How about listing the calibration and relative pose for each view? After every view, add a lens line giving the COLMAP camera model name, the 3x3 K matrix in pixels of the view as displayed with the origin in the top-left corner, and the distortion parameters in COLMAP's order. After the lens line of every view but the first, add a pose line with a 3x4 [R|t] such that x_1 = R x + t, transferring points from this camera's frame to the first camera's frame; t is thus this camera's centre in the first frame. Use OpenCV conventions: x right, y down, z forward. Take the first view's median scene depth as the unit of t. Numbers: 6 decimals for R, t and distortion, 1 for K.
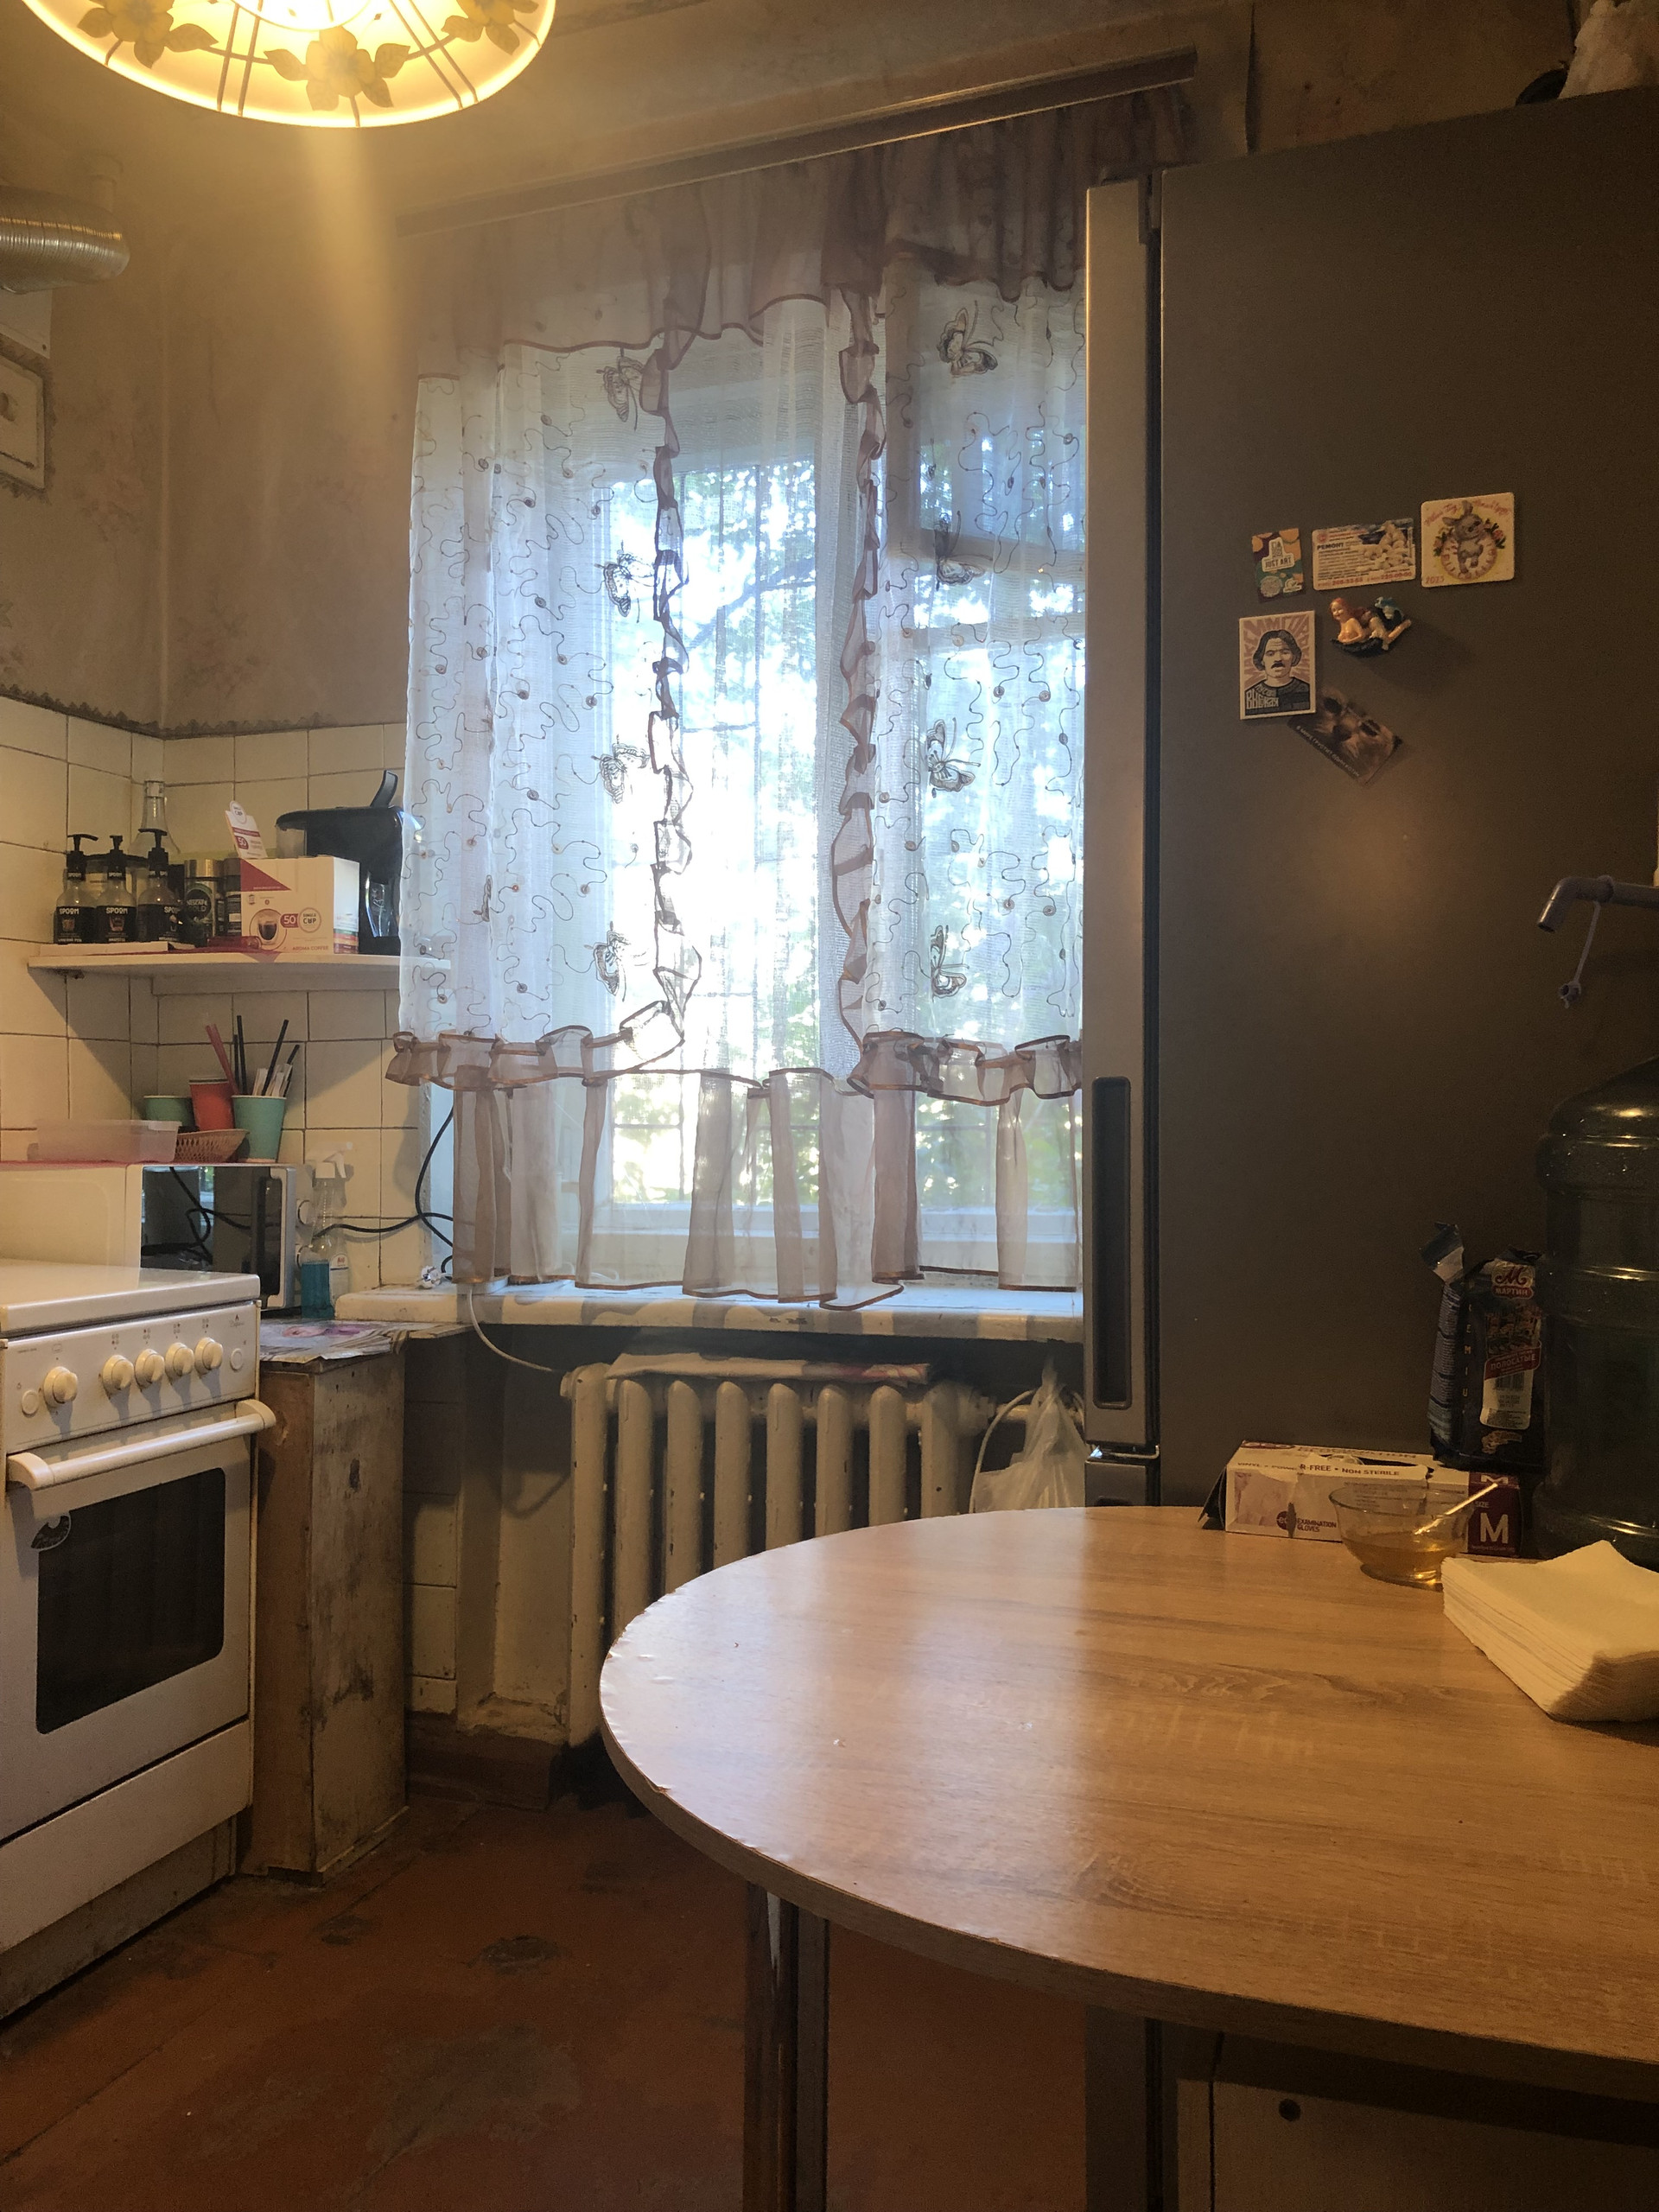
lens RADIAL K [[1826.9, 0, 809.9], [0, 1826.9, 1102.1], [0, 0, 1]] dist [0.034471, -0.031326]
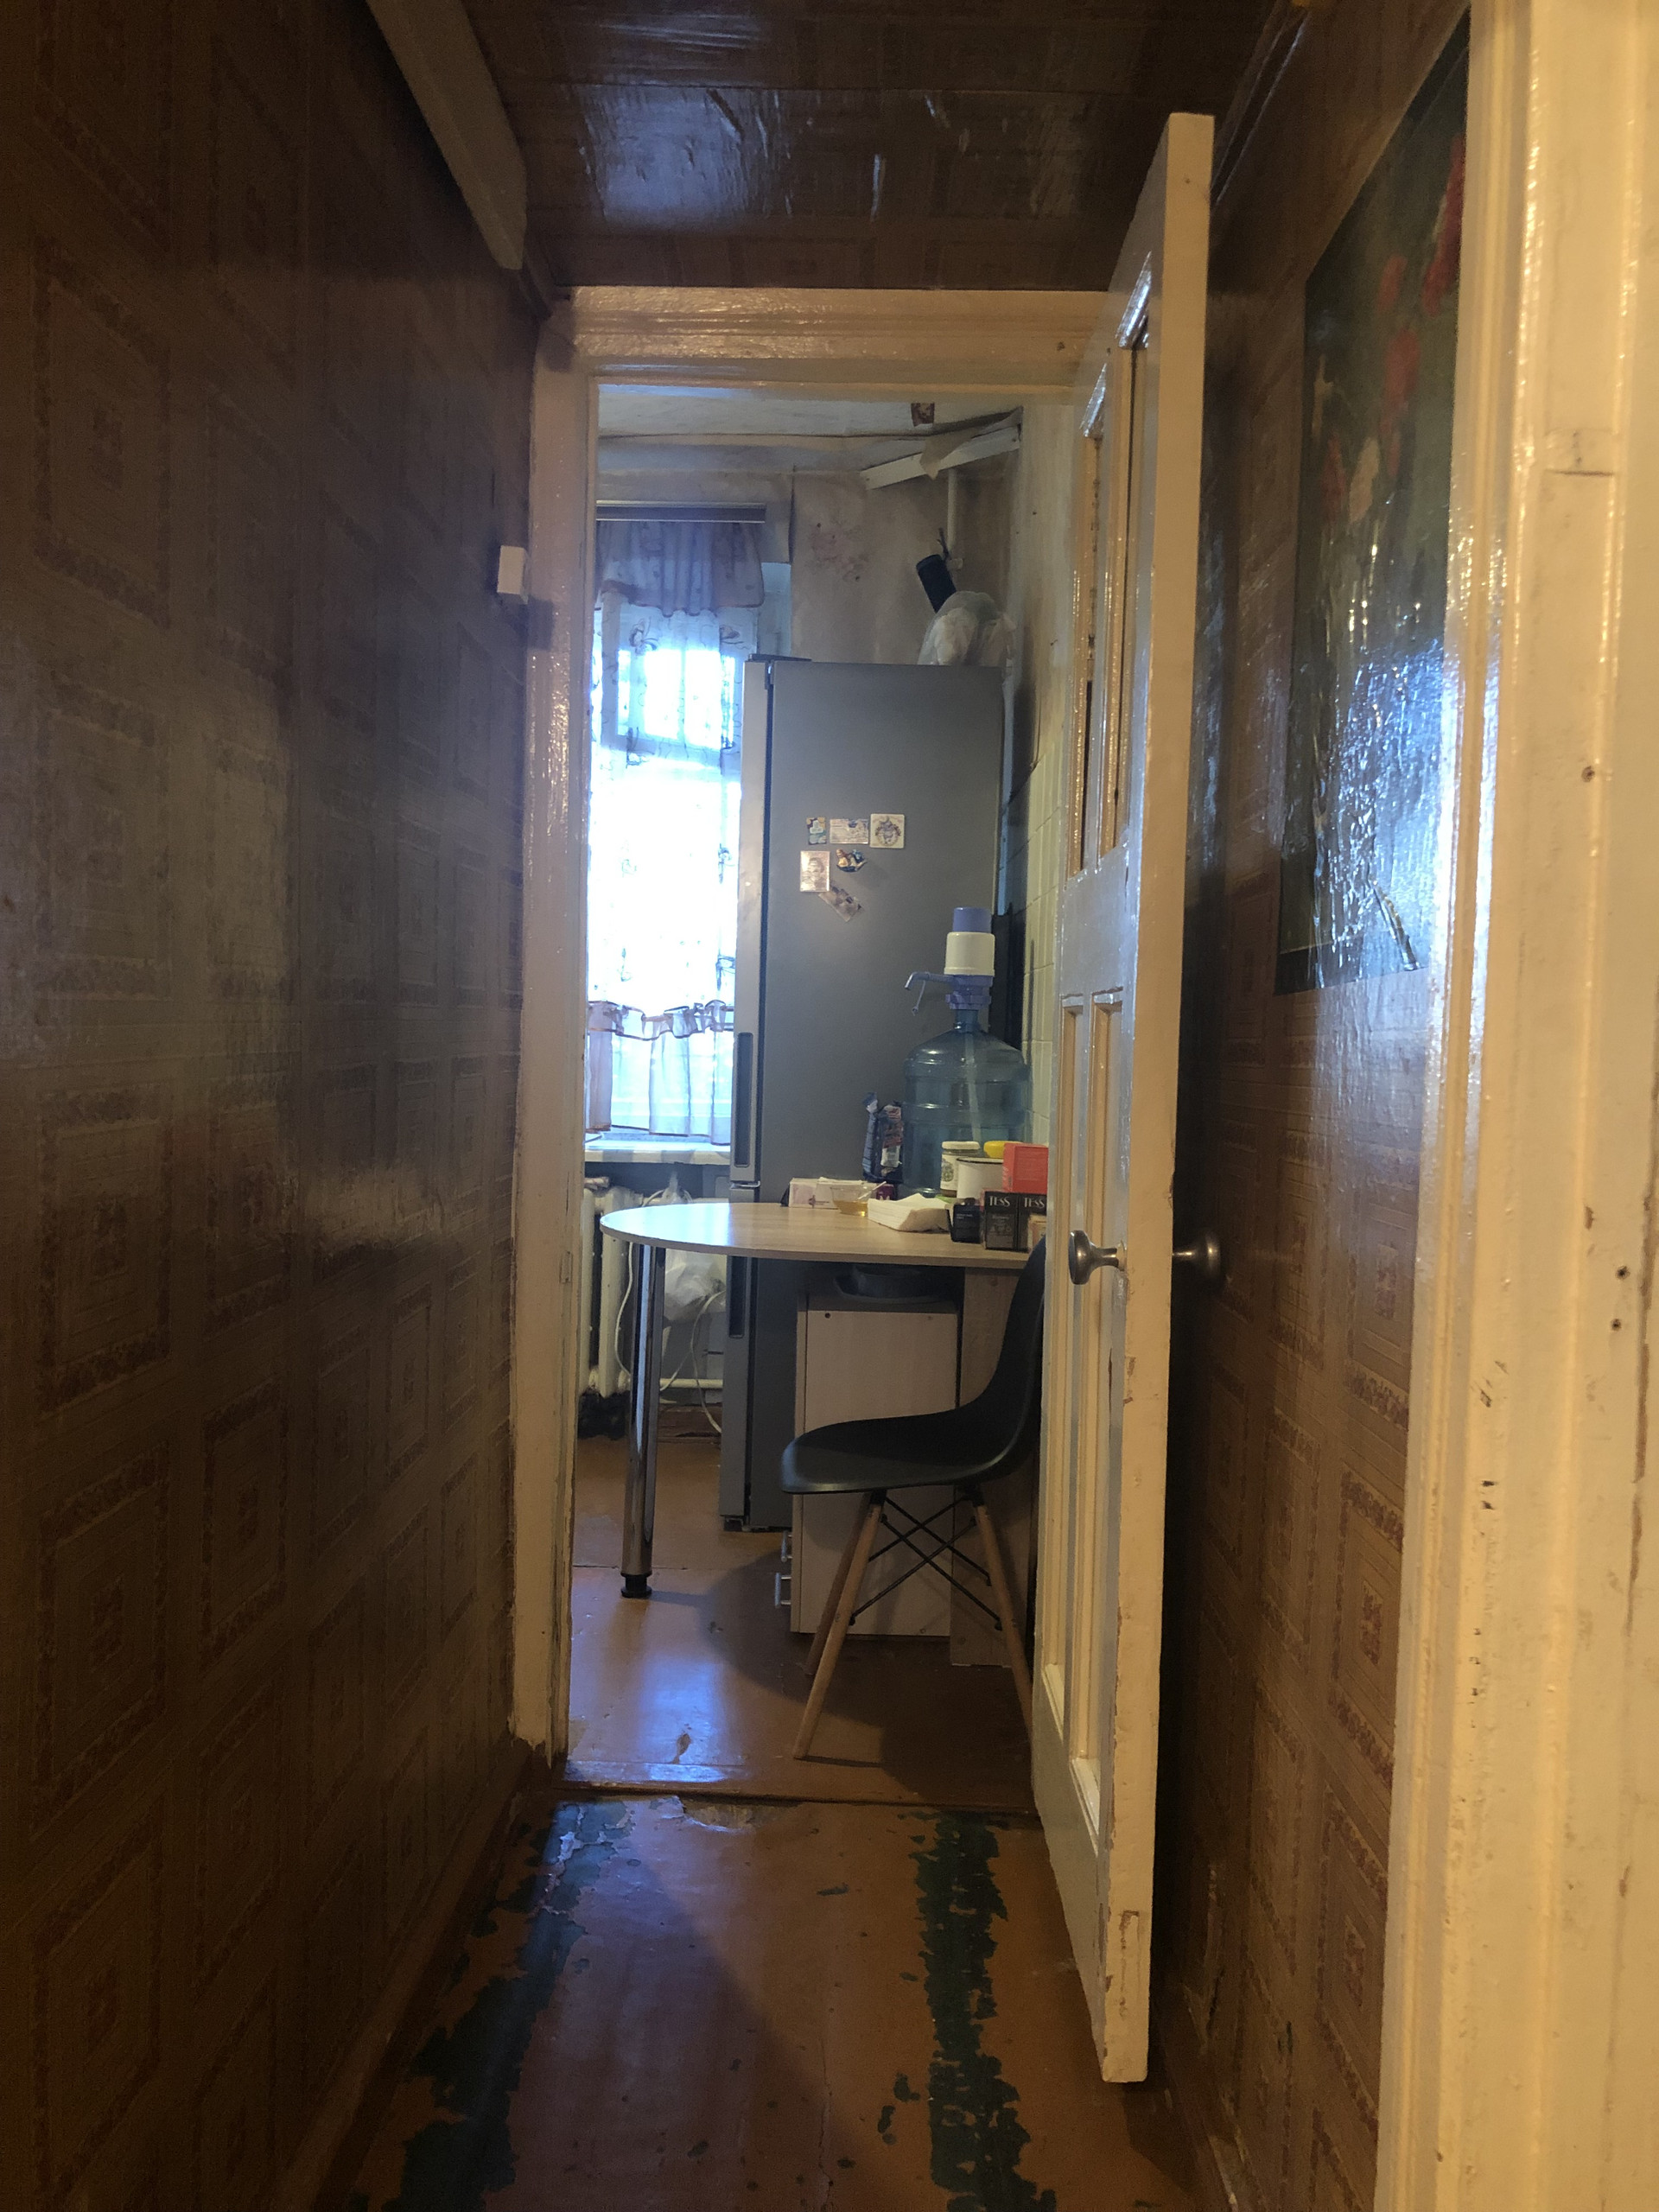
lens RADIAL K [[1826.9, 0, 809.9], [0, 1826.9, 1102.1], [0, 0, 1]] dist [0.034471, -0.031326]
pose [[0.953397, 0.019558, 0.301084, -0.296730], [-0.030736, 0.999001, 0.032435, -0.001293], [-0.300149, -0.040178, 0.953046, -0.830284]]
